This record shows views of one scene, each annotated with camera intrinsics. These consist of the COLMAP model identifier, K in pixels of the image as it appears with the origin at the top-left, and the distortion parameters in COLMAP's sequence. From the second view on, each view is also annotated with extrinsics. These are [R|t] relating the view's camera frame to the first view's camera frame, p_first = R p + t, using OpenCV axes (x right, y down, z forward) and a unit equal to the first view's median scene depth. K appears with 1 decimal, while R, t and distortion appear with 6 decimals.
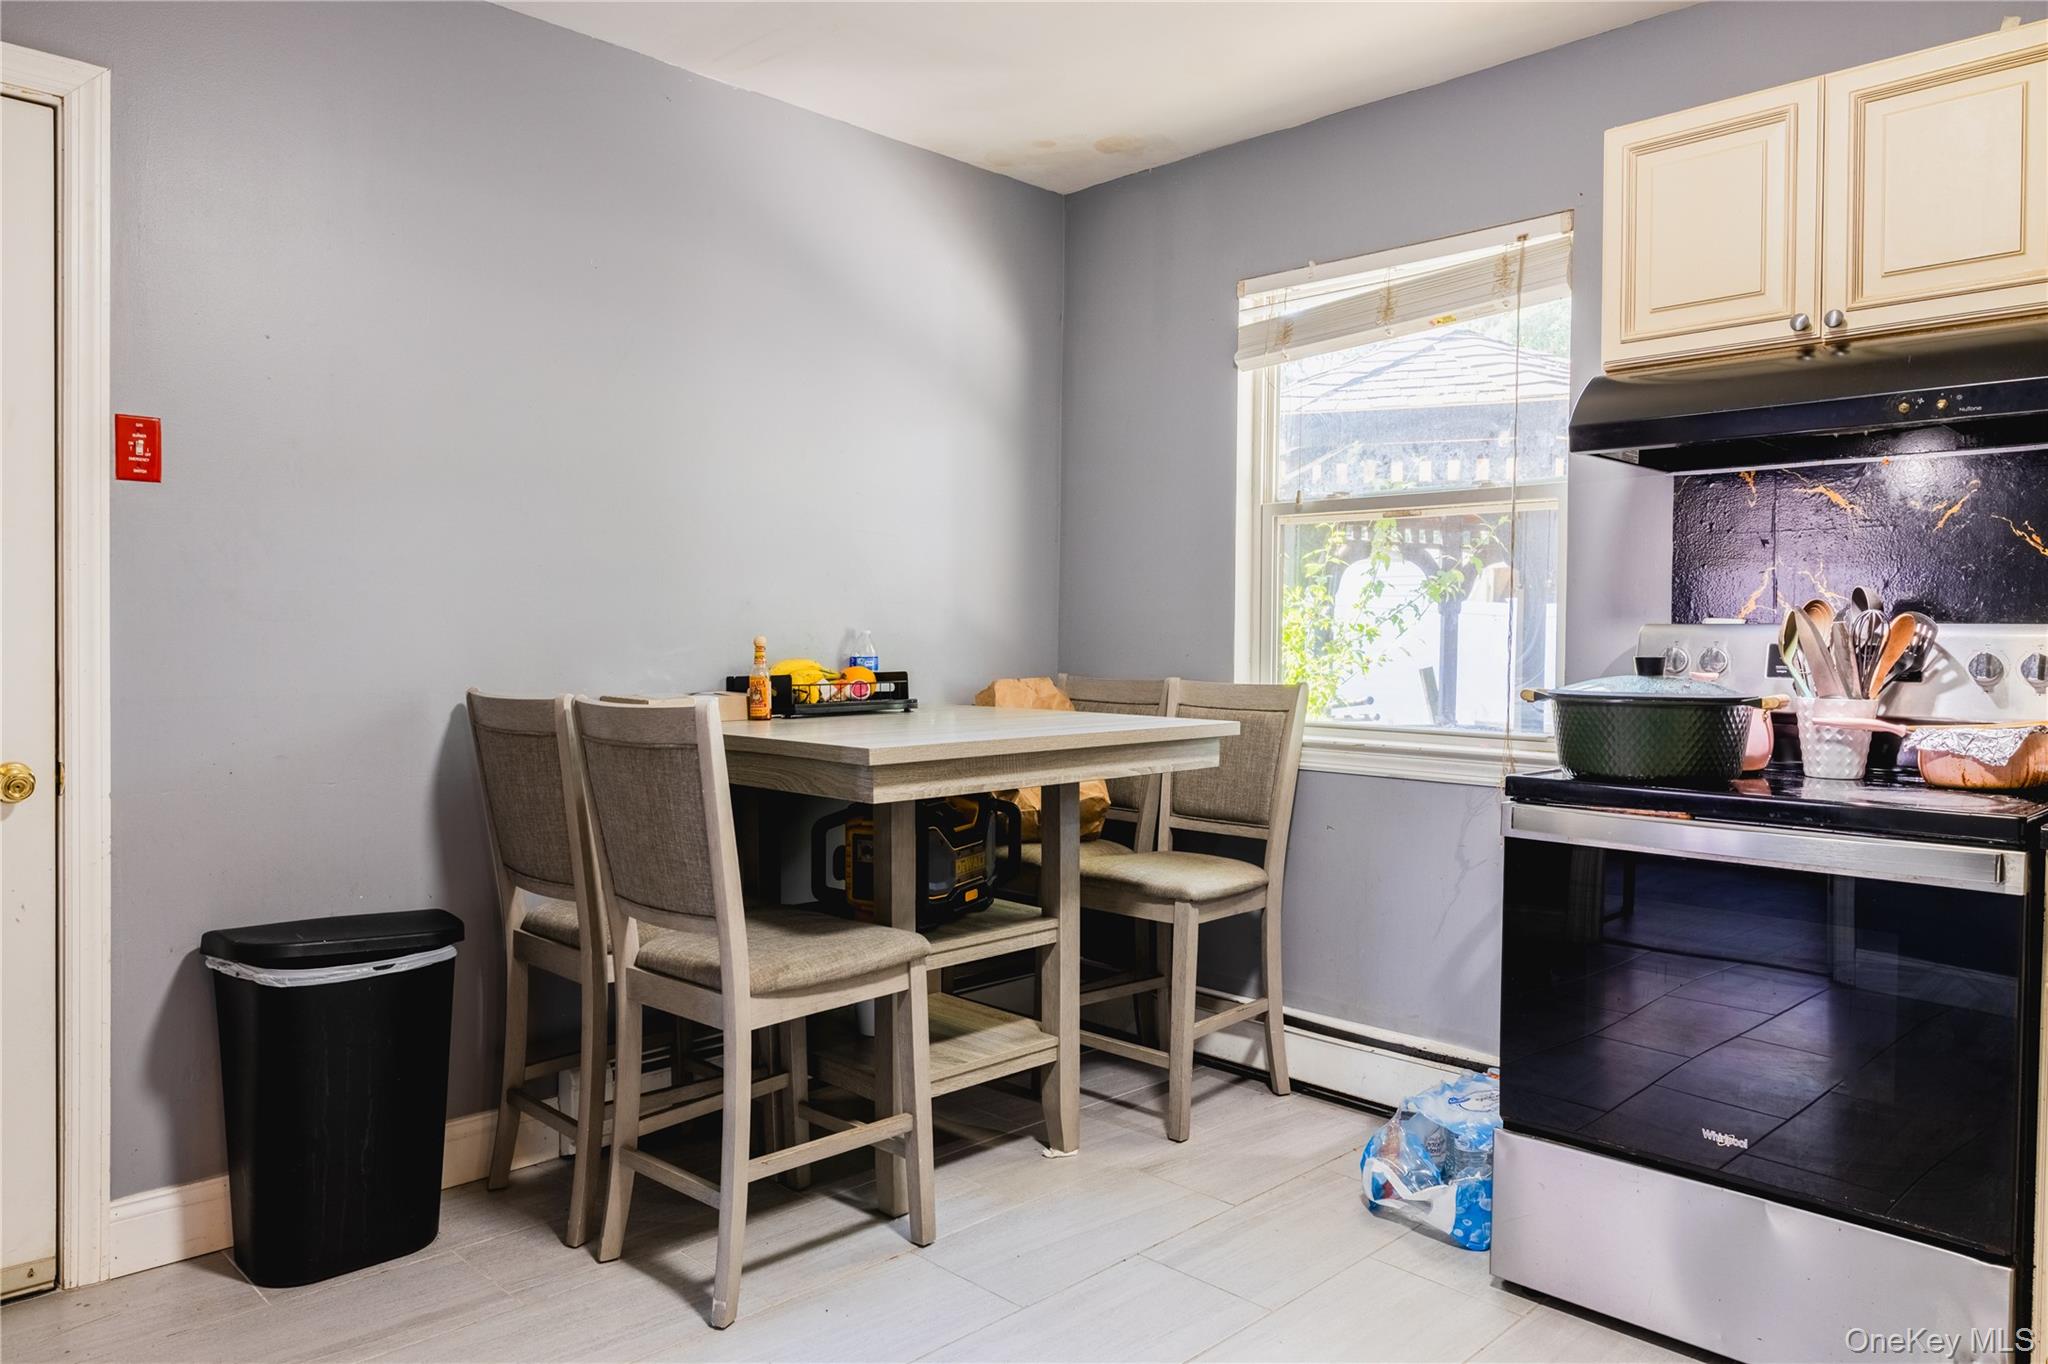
lens RADIAL K [[1384.1, 0, 1021.1], [0, 1384.1, 673.6], [0, 0, 1]] dist [-0.000701, 0.004514]
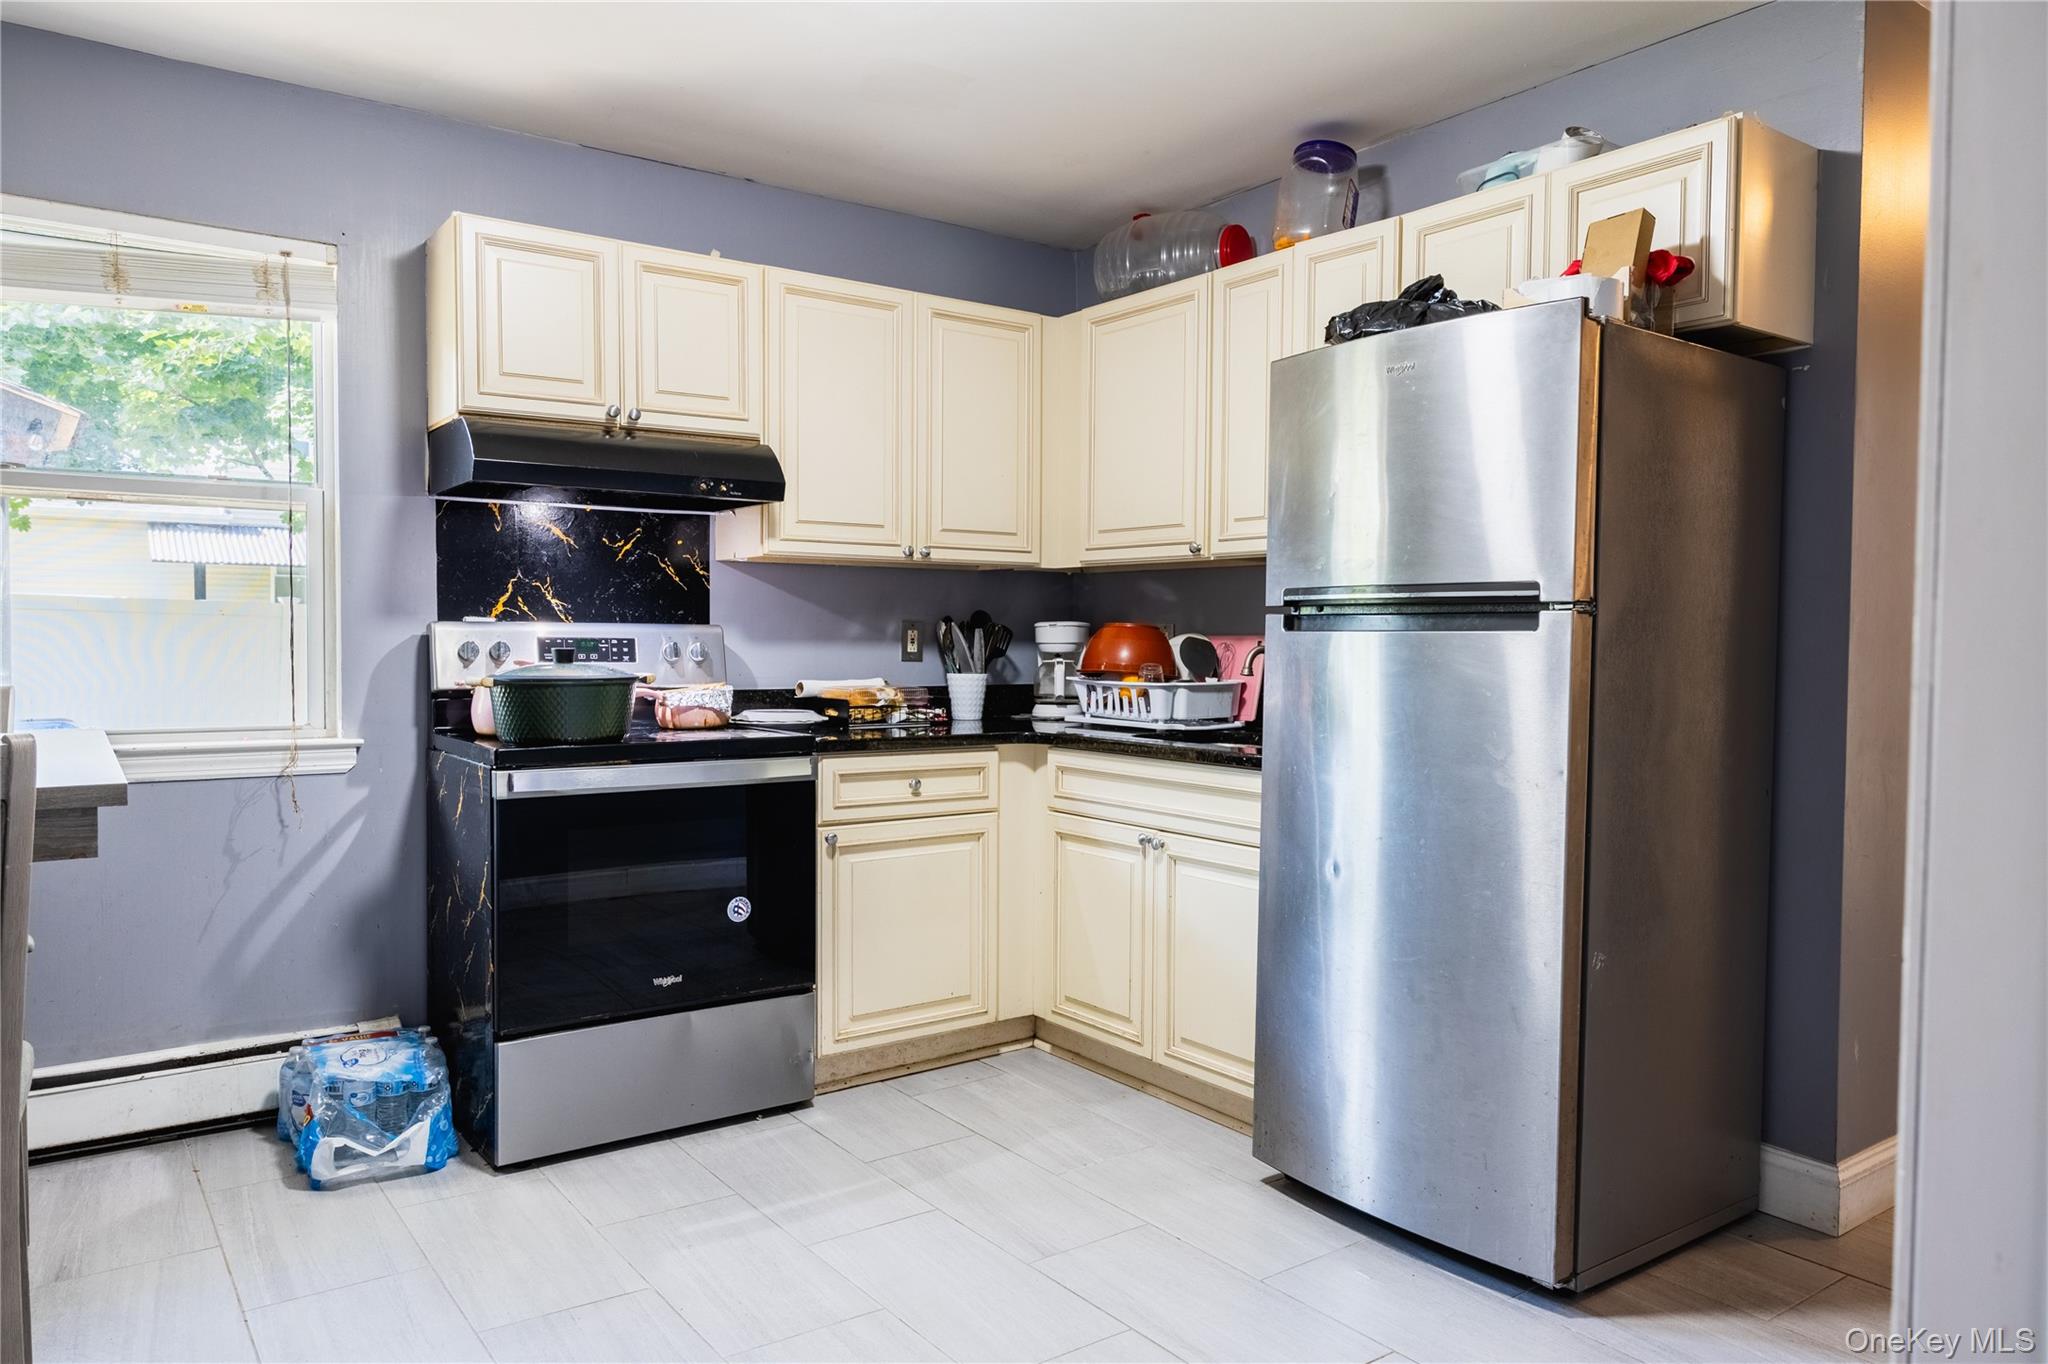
lens RADIAL K [[1384.1, 0, 1021.1], [0, 1384.1, 673.6], [0, 0, 1]] dist [-0.000701, 0.004514]
pose [[0.151110, -0.033110, 0.987962, -0.692915], [0.022141, 0.999302, 0.030103, -0.016104], [-0.988269, 0.017326, 0.151737, 0.331700]]
